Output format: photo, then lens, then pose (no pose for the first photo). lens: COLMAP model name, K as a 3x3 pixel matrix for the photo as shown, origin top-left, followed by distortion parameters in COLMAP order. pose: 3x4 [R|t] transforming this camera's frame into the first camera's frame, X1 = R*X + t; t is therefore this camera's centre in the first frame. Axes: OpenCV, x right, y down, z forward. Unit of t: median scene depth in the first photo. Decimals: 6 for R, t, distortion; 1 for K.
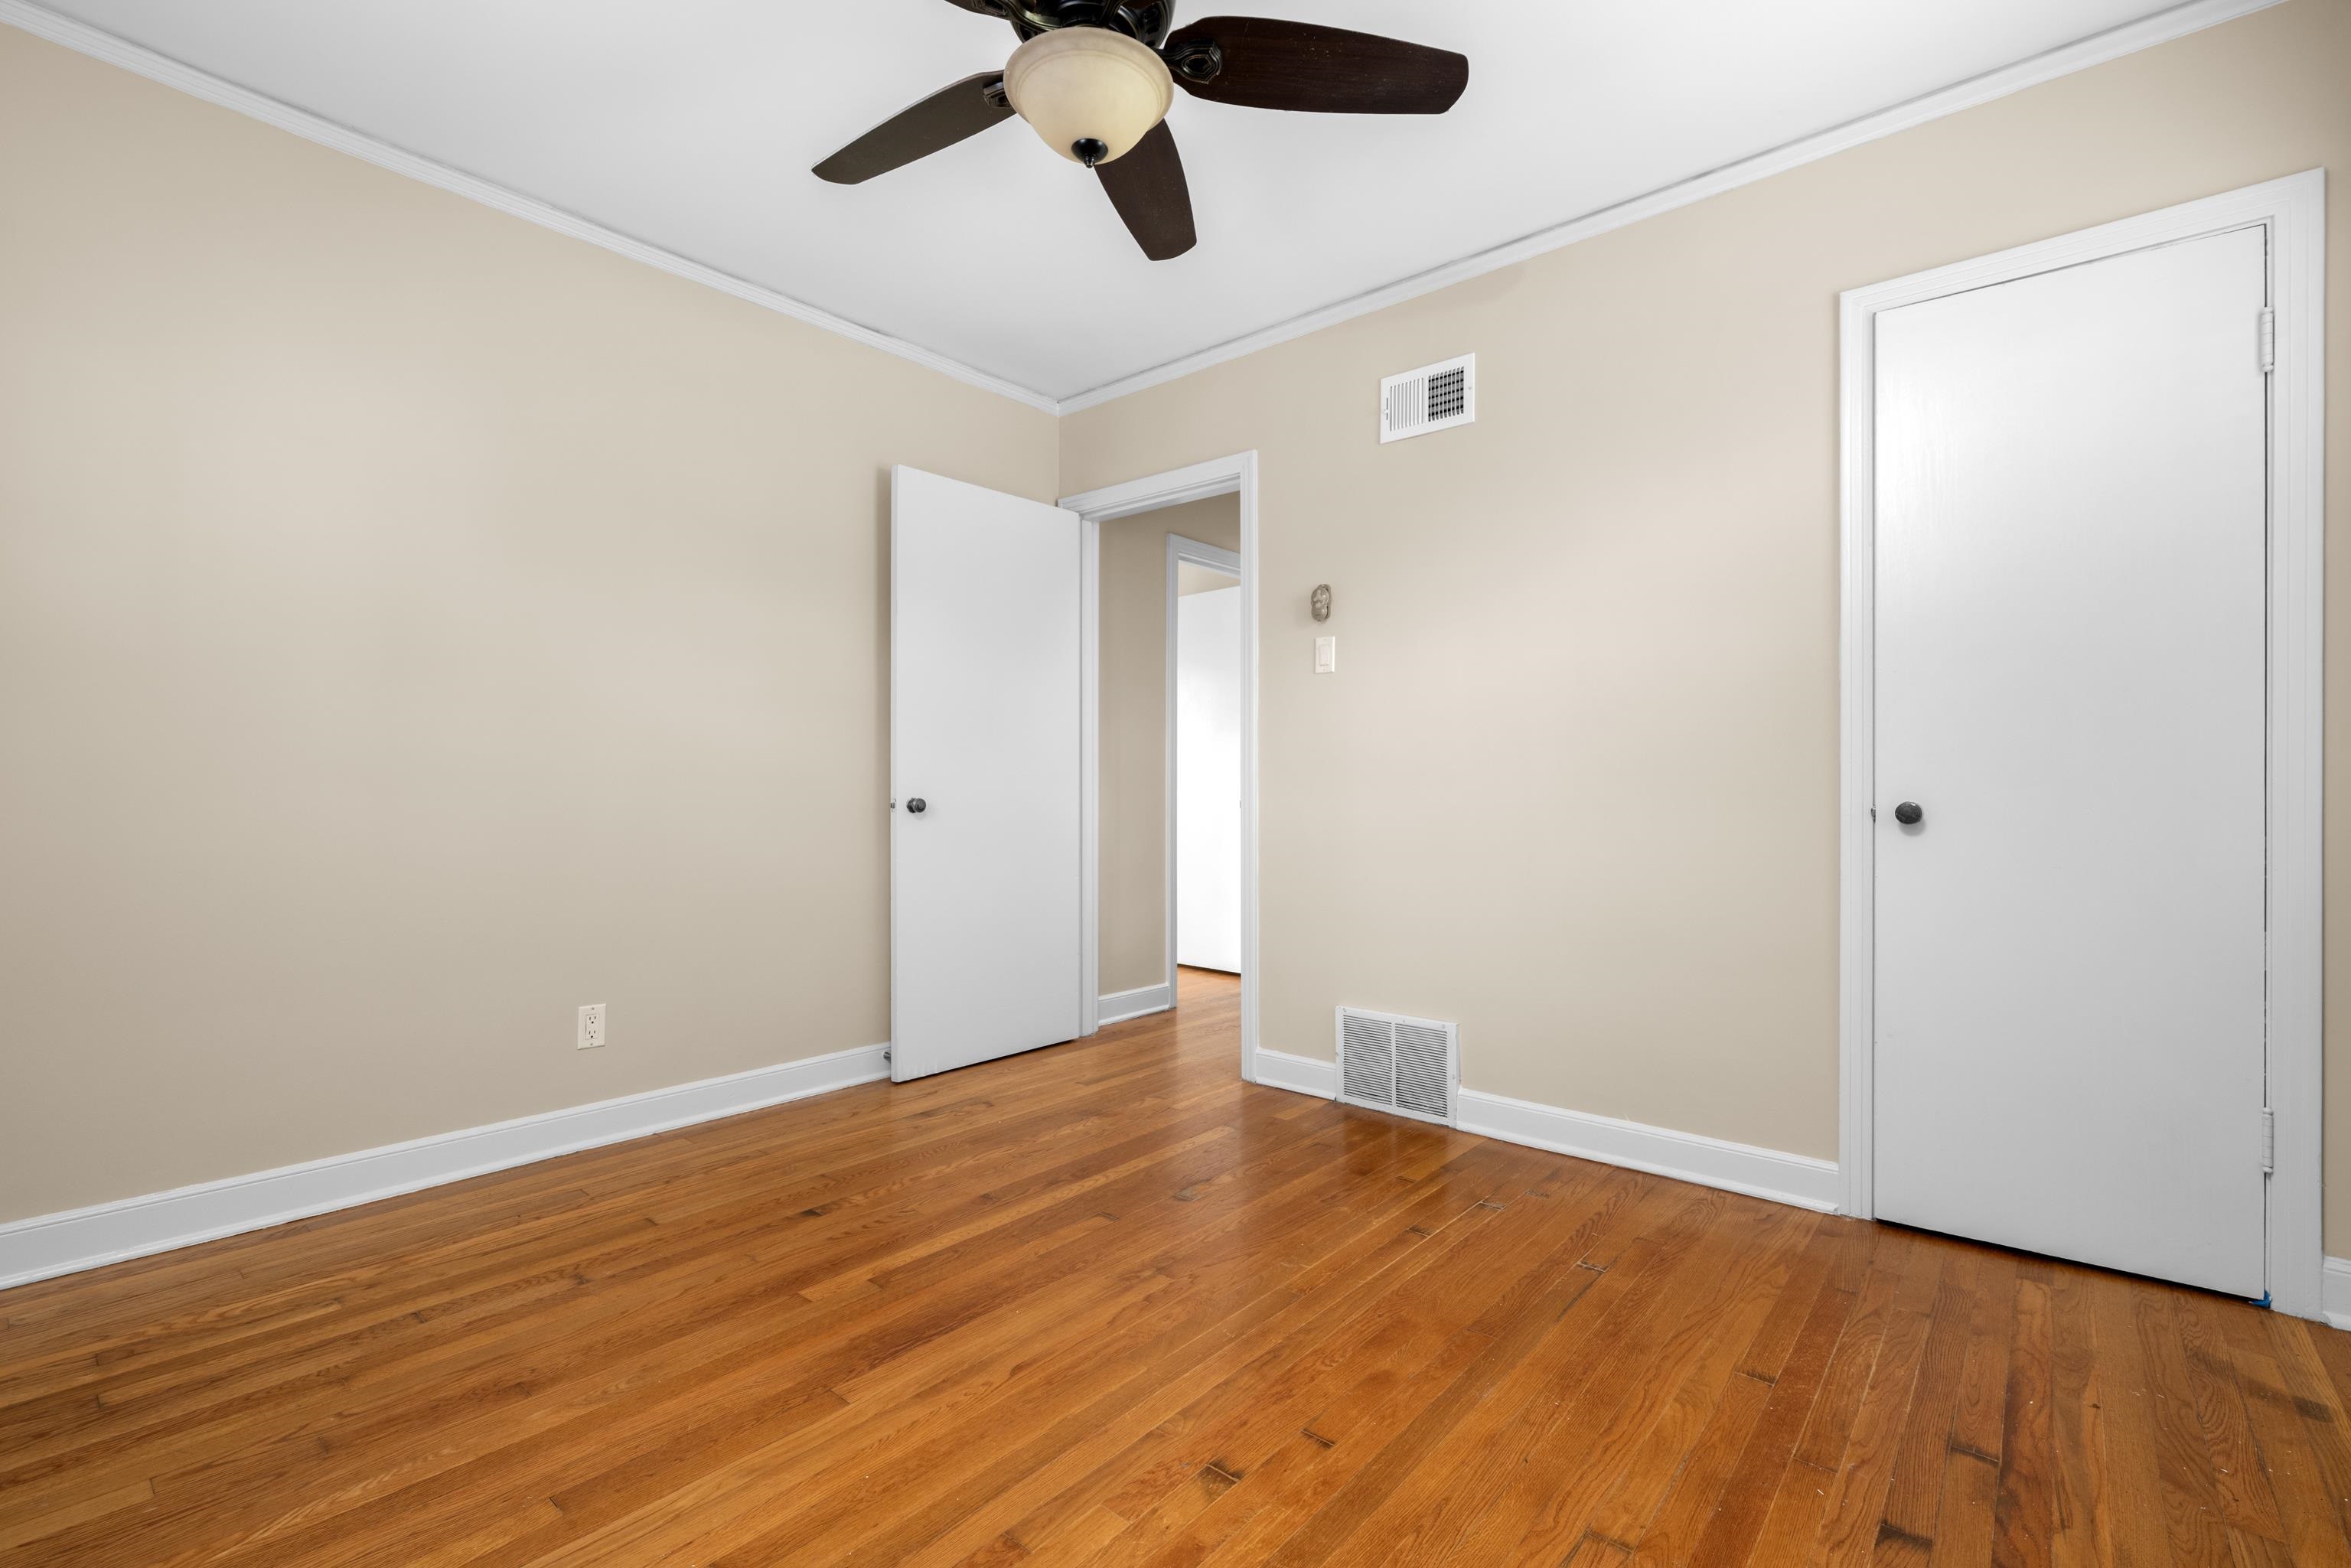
lens RADIAL K [[1037.1, 0, 1176.0], [0, 1037.1, 789.1], [0, 0, 1]] dist [0.001676, 0.000130]
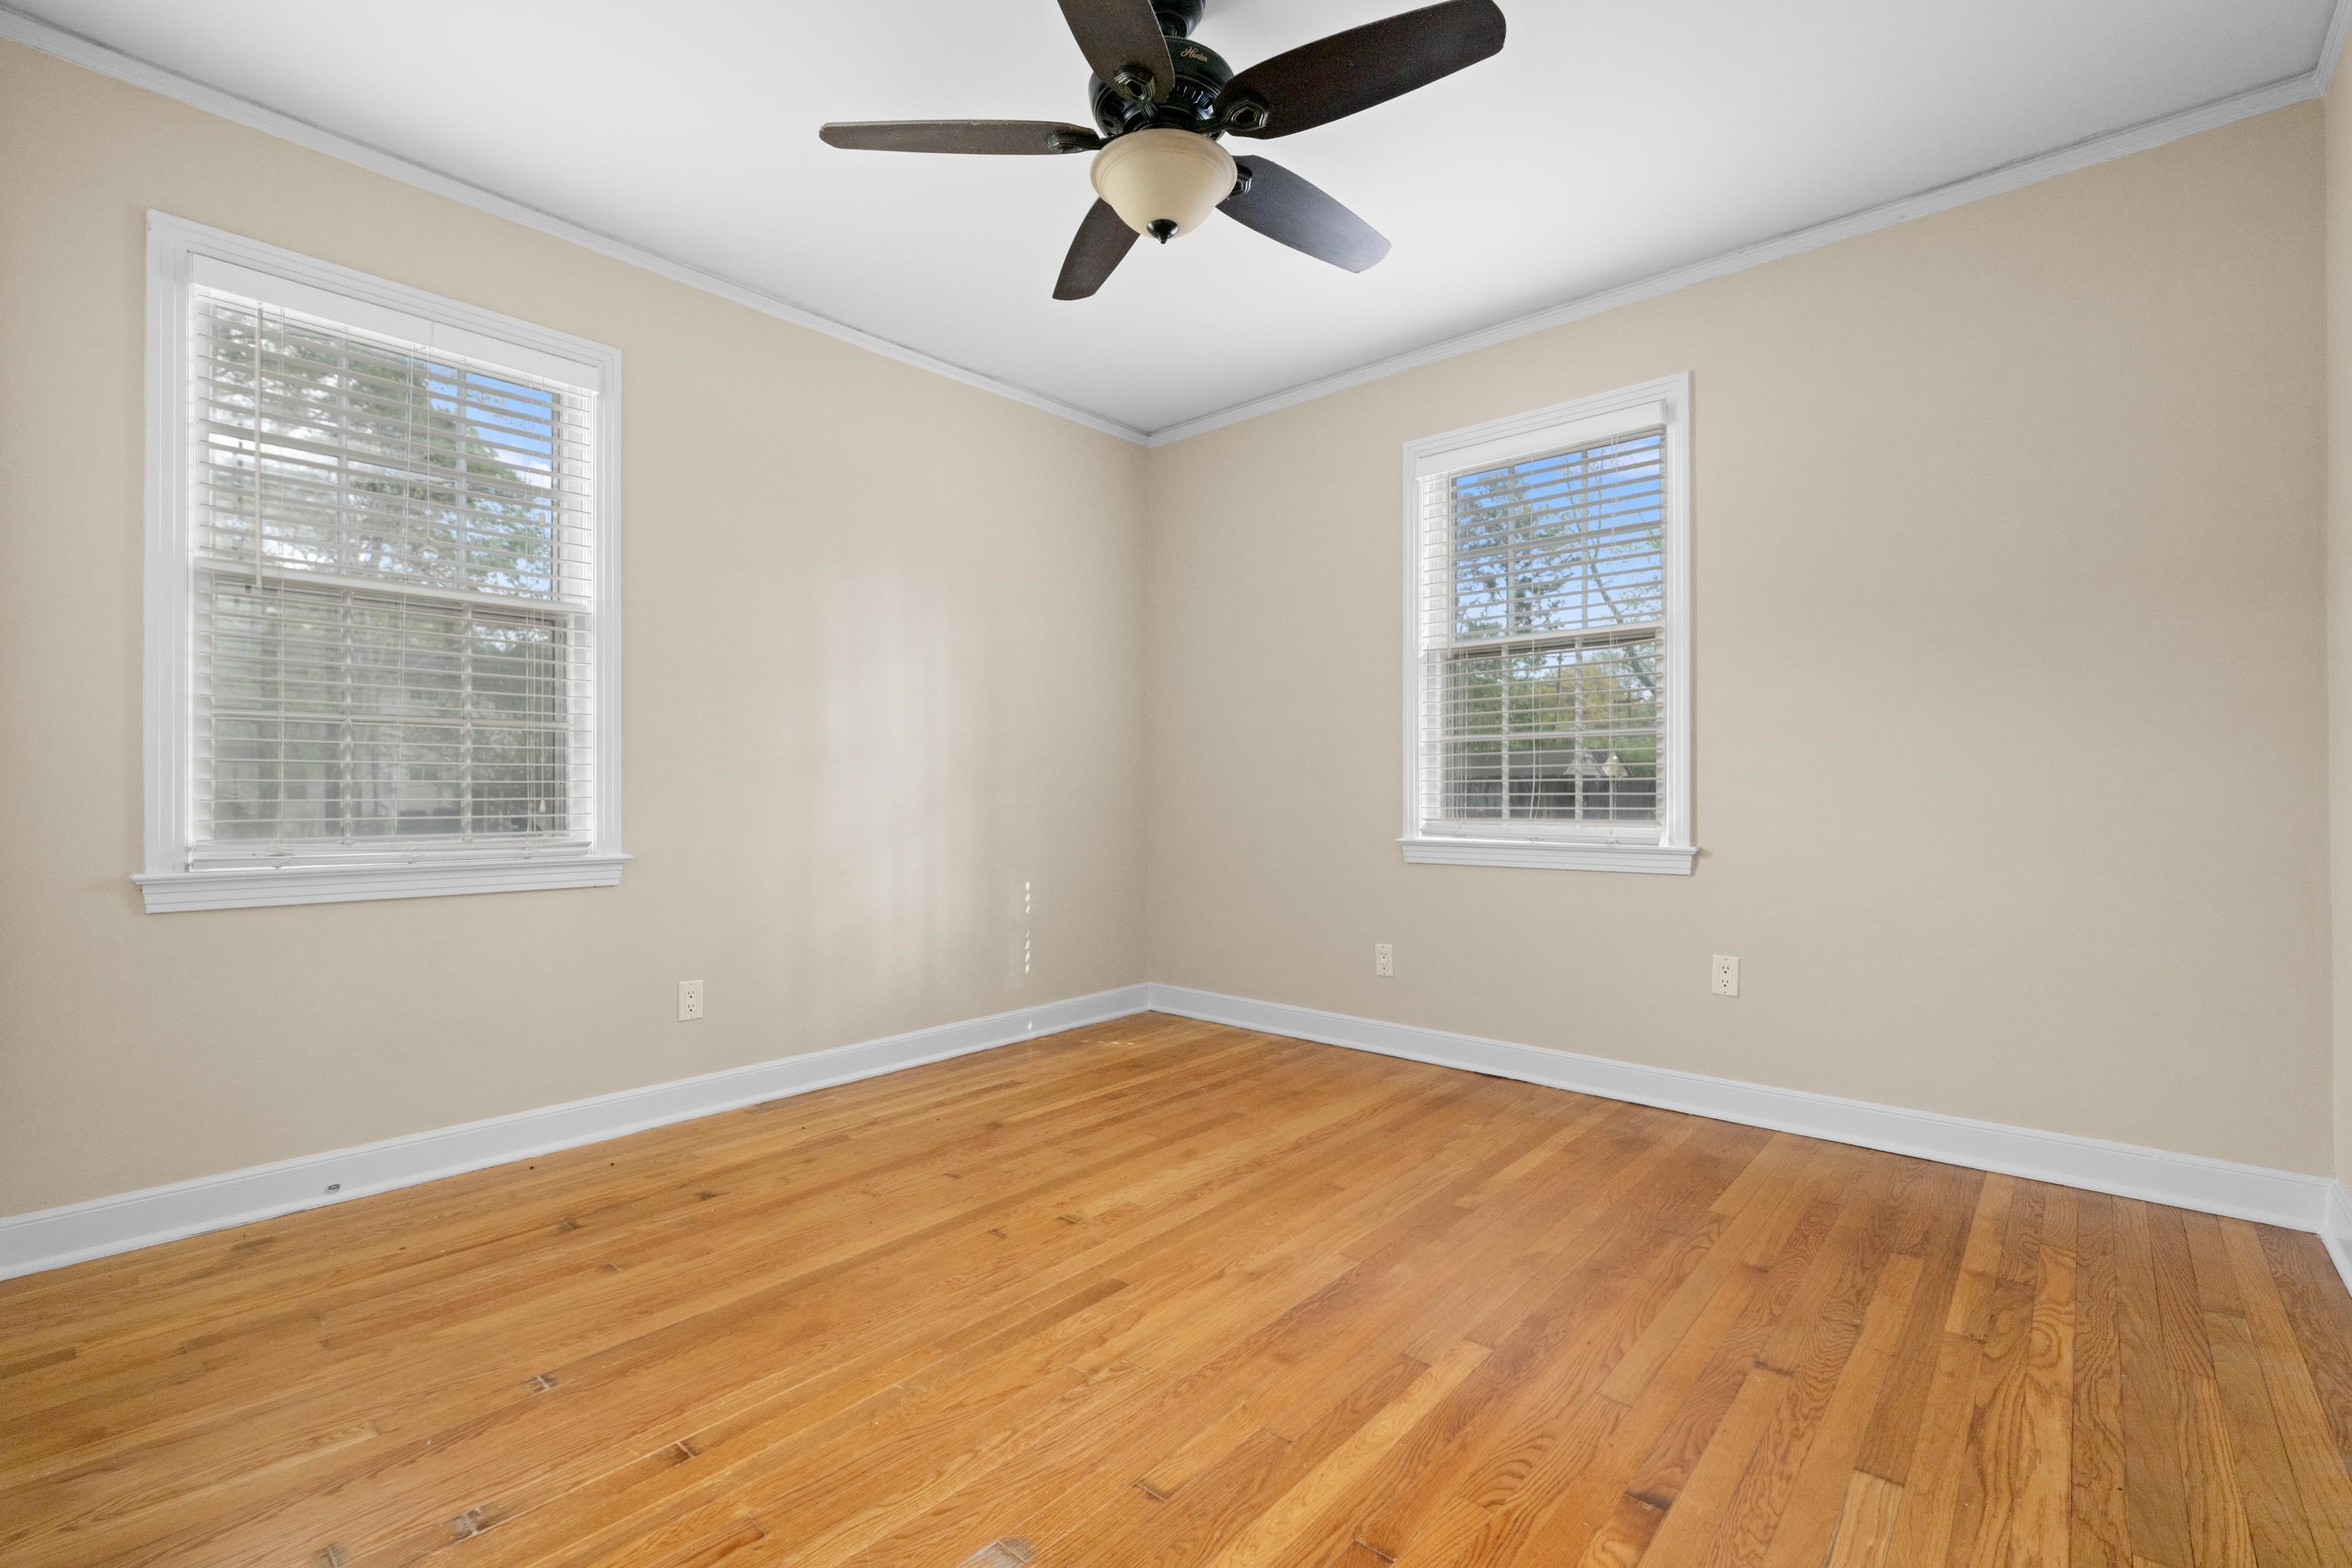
lens RADIAL K [[1037.6, 0, 1175.6], [0, 1037.6, 788.0], [0, 0, 1]] dist [0.001676, 0.000130]
pose [[-0.999868, -0.002614, 0.016034, -0.111968], [-0.002724, 0.999973, -0.006852, 0.008020], [-0.016016, -0.006894, -0.999848, 2.040610]]
